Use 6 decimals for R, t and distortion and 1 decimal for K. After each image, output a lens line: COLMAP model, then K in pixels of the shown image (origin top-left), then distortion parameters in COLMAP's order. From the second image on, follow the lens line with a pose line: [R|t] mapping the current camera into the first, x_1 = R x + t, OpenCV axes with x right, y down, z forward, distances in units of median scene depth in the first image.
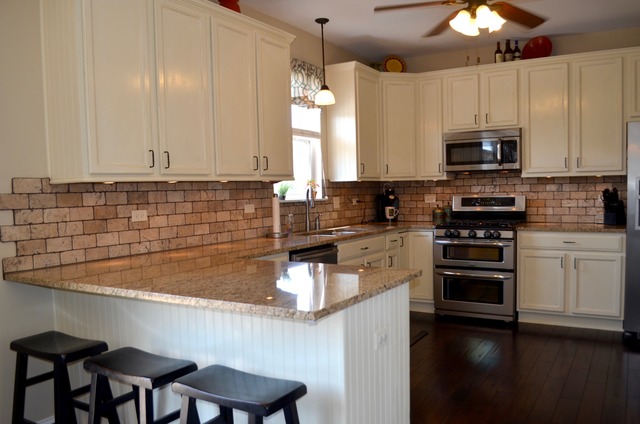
lens RADIAL K [[537.5, 0, 334.0], [0, 537.5, 228.2], [0, 0, 1]] dist [-0.058990, -0.001448]
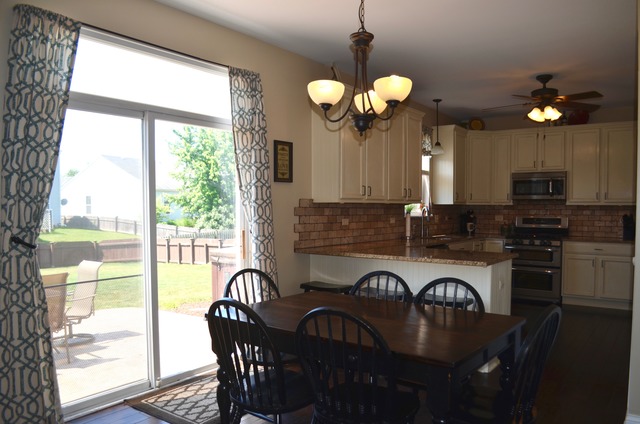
lens RADIAL K [[537.5, 0, 334.0], [0, 537.5, 228.2], [0, 0, 1]] dist [-0.058990, -0.001448]
pose [[0.997777, 0.029728, -0.059646, -0.192194], [-0.031786, 0.998921, -0.033855, 0.037420], [0.058575, 0.035676, 0.997645, -0.482140]]
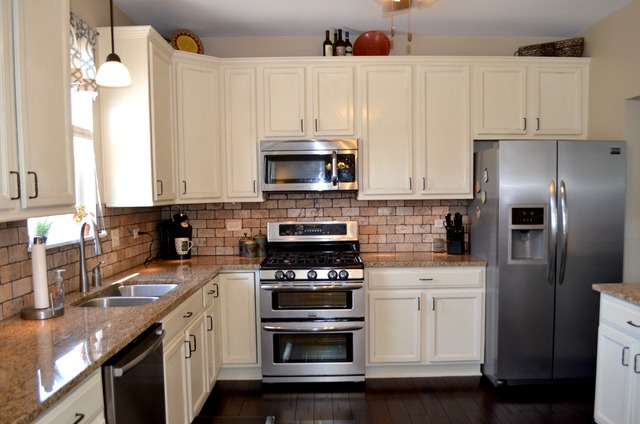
lens RADIAL K [[537.5, 0, 334.0], [0, 537.5, 228.2], [0, 0, 1]] dist [-0.058990, -0.001448]
pose [[0.855626, -0.027335, 0.516871, -0.106371], [0.032564, 0.999469, -0.001048, -0.052405], [-0.516568, 0.017728, 0.856062, 0.315023]]
